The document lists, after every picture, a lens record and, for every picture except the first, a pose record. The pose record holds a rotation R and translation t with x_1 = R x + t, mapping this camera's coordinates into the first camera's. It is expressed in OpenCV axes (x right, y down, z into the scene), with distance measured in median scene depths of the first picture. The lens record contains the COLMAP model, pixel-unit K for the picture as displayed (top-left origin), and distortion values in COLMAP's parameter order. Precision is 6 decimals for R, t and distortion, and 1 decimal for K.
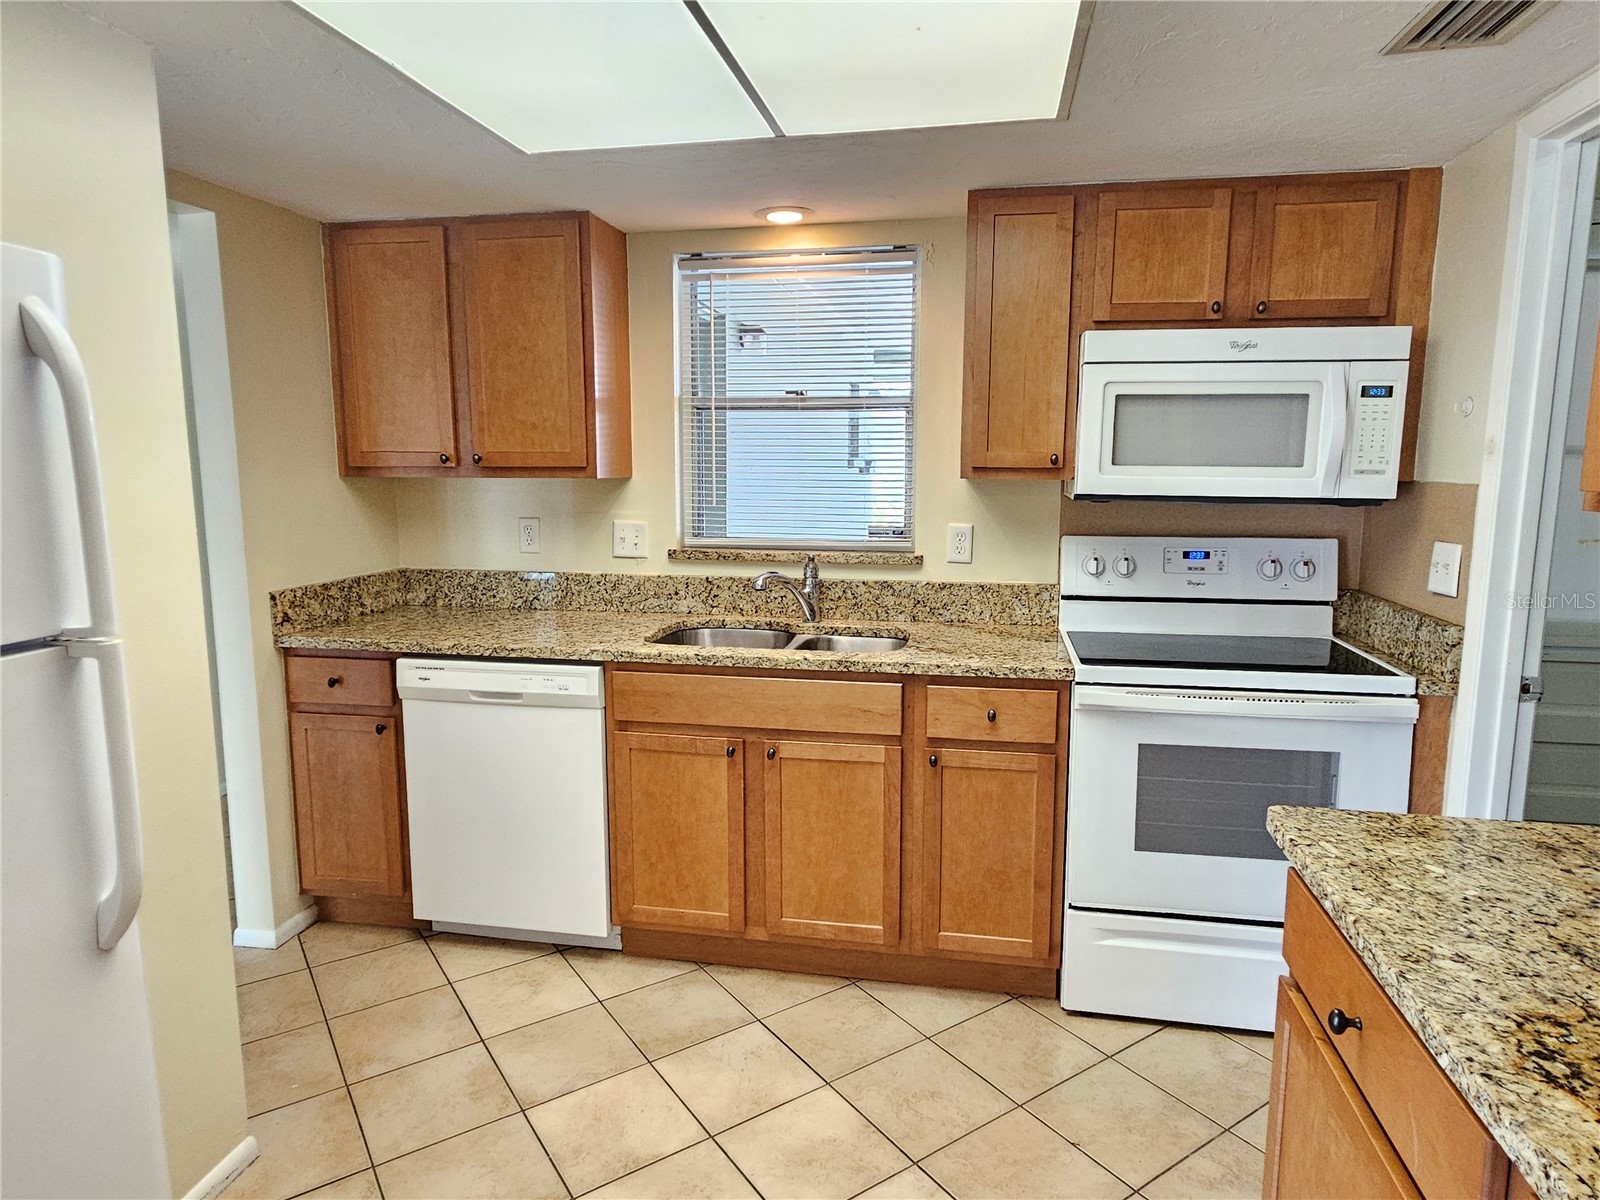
lens RADIAL K [[962.0, 0, 803.8], [0, 962.0, 594.9], [0, 0, 1]] dist [0.003694, -0.001830]
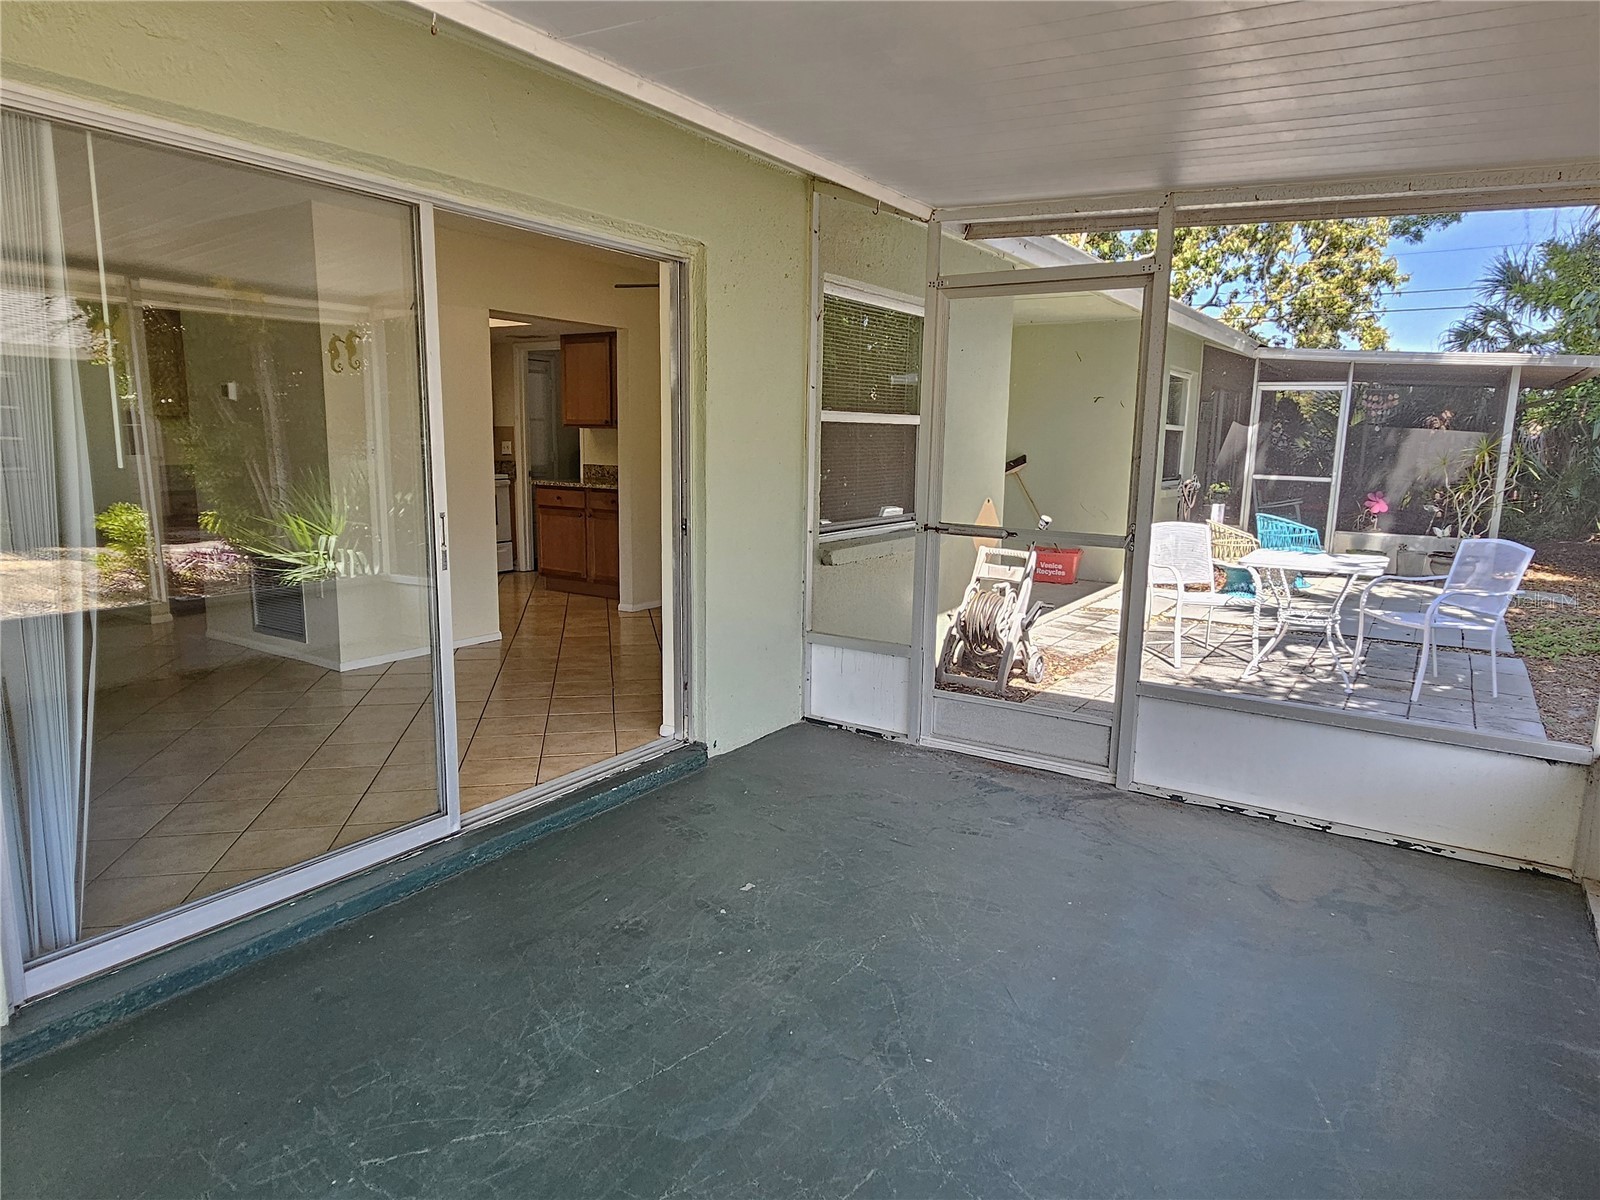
lens RADIAL K [[962.0, 0, 813.5], [0, 962.0, 602.1], [0, 0, 1]] dist [0.003694, -0.001830]
pose [[0.371037, -0.152662, 0.915984, -2.330547], [0.115278, 0.986337, 0.117692, 0.251087], [-0.921435, 0.061924, 0.383566, -1.484219]]
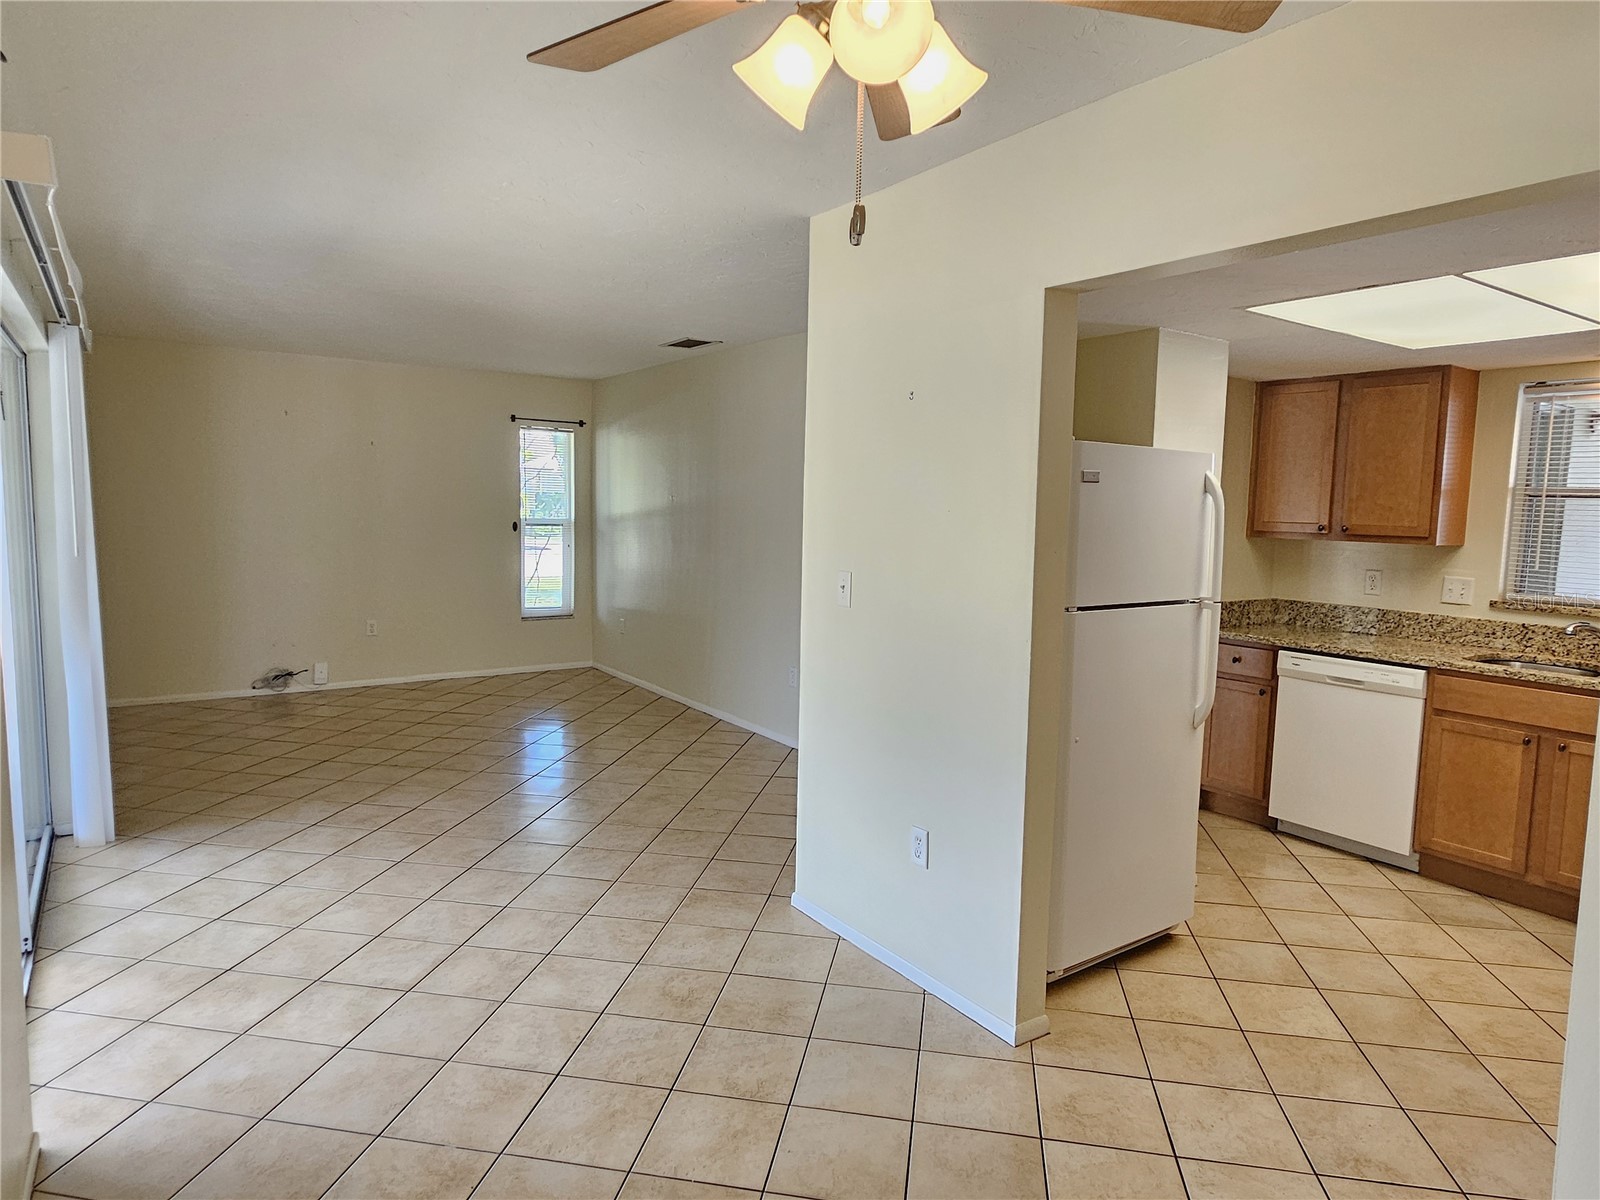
lens RADIAL K [[962.0, 0, 806.6], [0, 962.0, 593.4], [0, 0, 1]] dist [0.003694, -0.001830]
pose [[0.720243, 0.082499, -0.688799, 0.120074], [-0.120474, 0.992691, -0.007077, 0.083719], [0.683181, 0.088079, 0.724918, -0.773388]]
